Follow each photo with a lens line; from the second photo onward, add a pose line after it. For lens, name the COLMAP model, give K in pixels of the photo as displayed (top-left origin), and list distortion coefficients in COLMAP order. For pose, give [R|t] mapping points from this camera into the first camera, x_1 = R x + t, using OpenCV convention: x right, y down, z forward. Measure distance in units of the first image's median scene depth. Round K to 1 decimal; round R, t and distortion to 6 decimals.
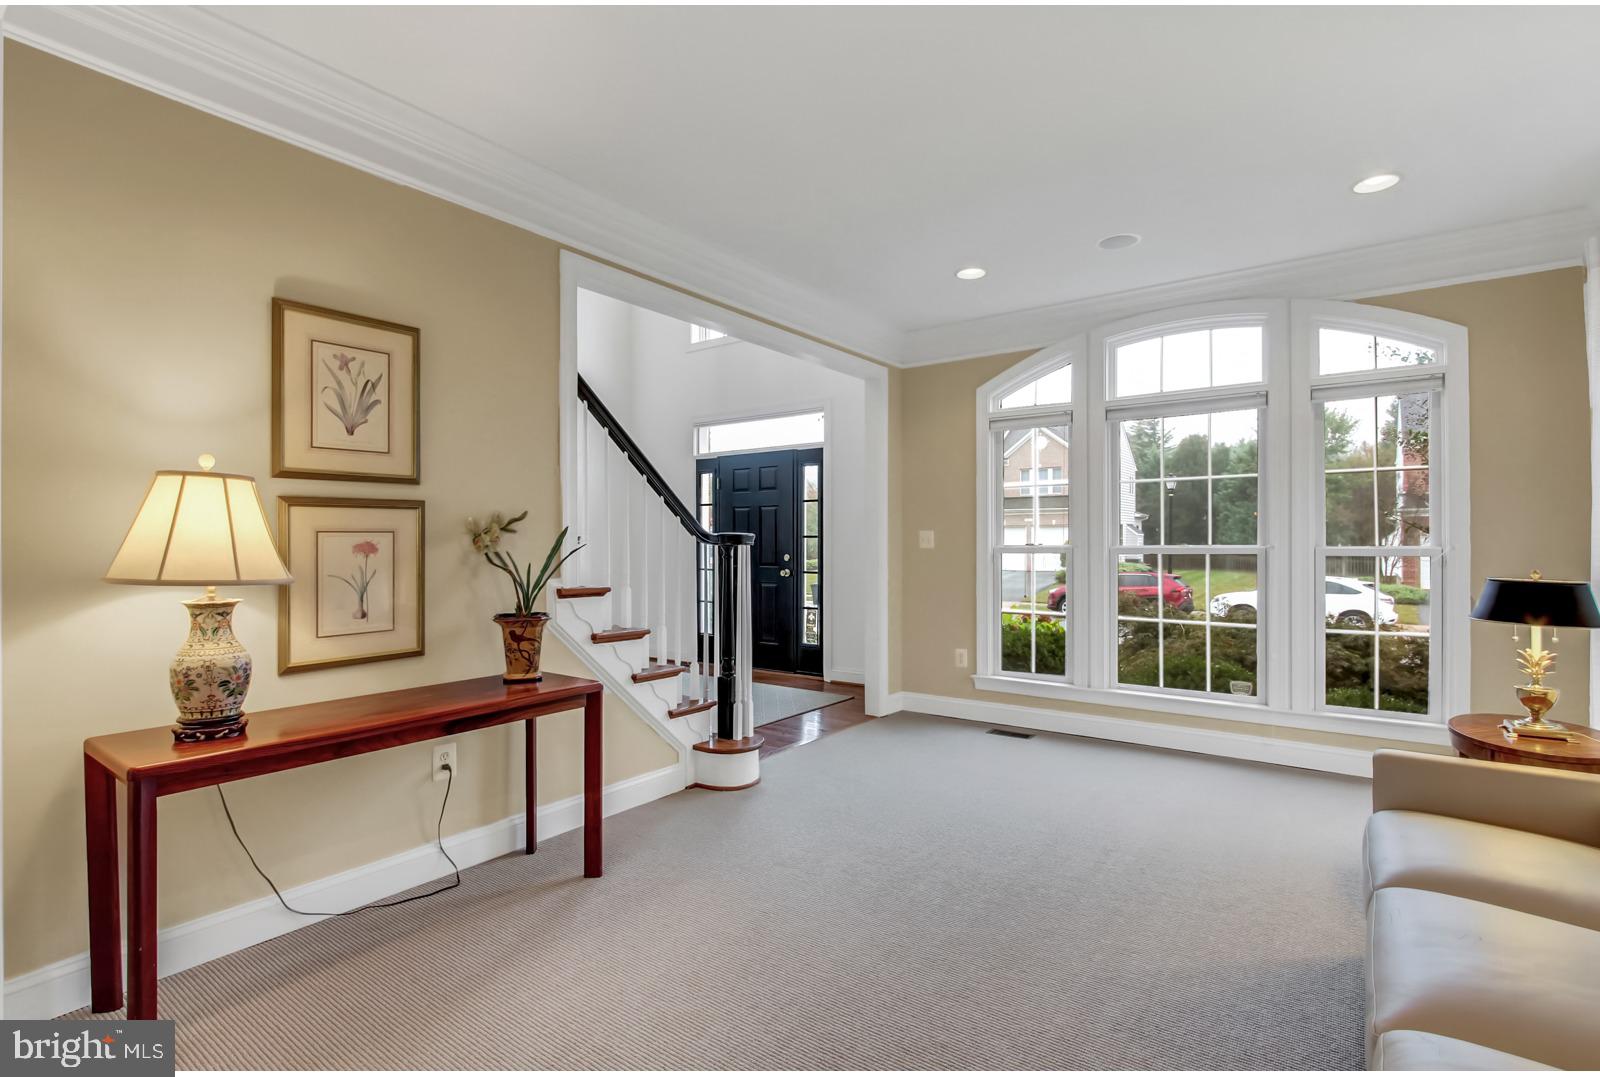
lens RADIAL K [[757.8, 0, 793.8], [0, 757.8, 544.9], [0, 0, 1]] dist [-0.003460, -0.000281]
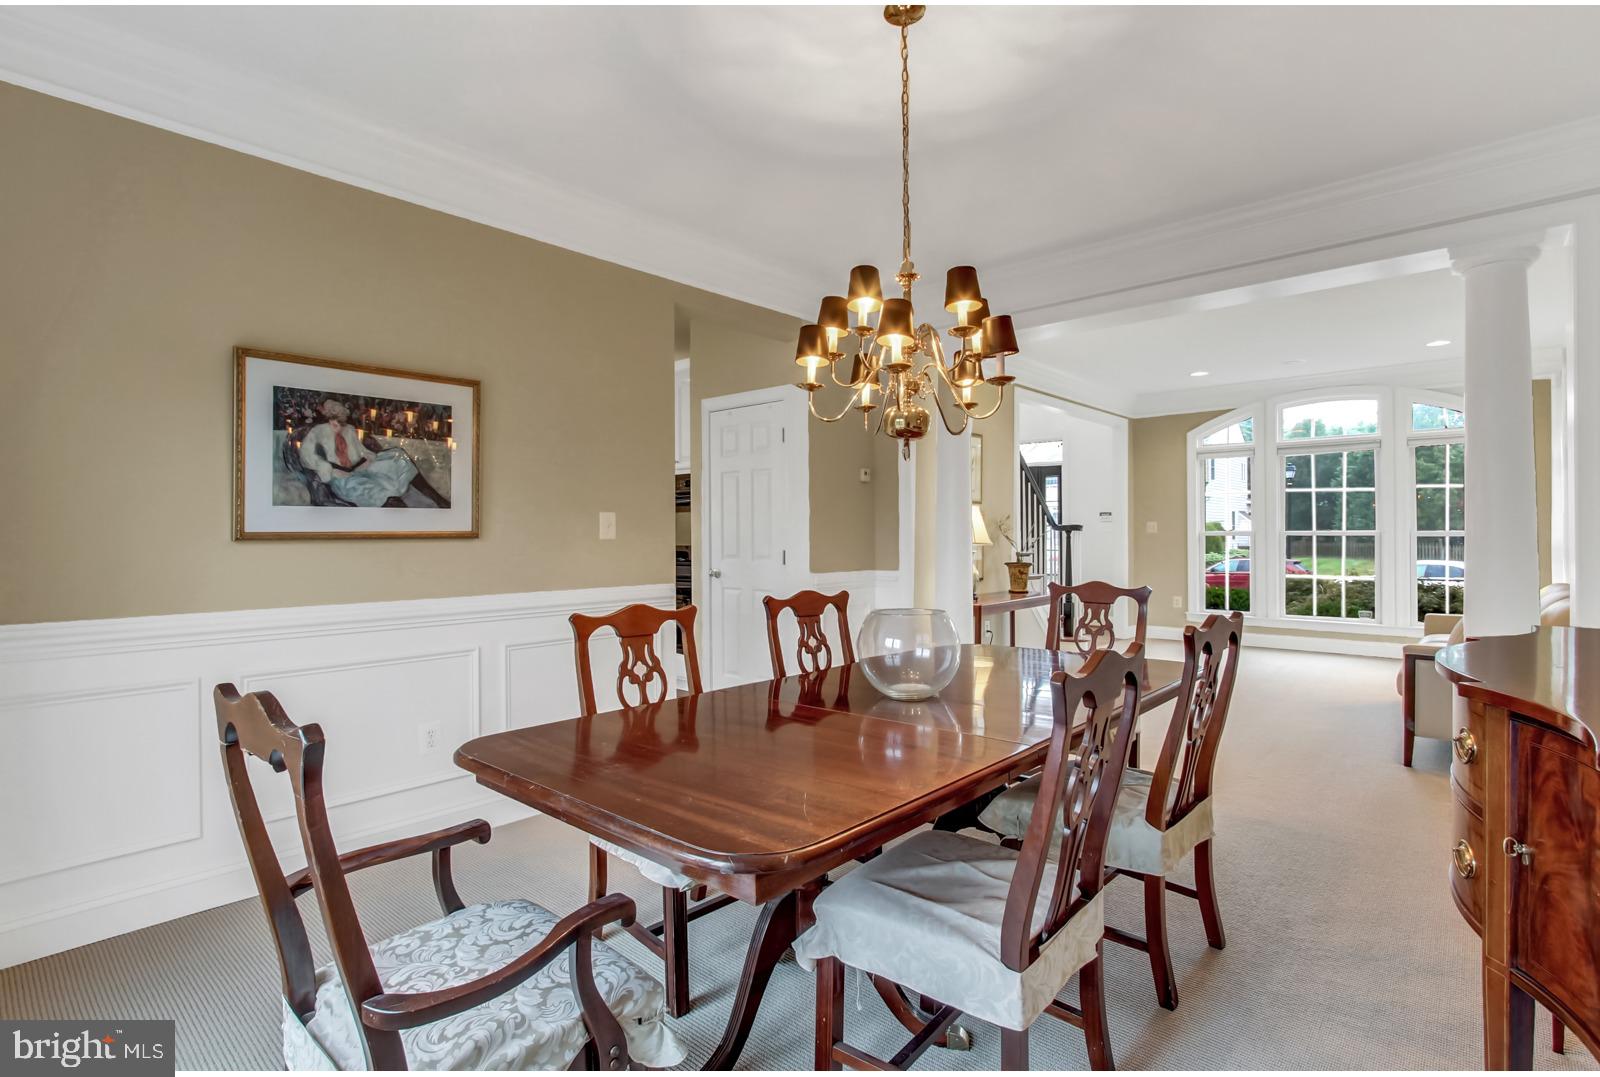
lens RADIAL K [[757.8, 0, 805.1], [0, 757.8, 528.1], [0, 0, 1]] dist [-0.003460, -0.000281]
pose [[0.994890, 0.003591, -0.100902, -0.418012], [-0.003849, 0.999990, -0.002358, 0.000464], [0.100893, 0.002734, 0.994894, -0.698852]]
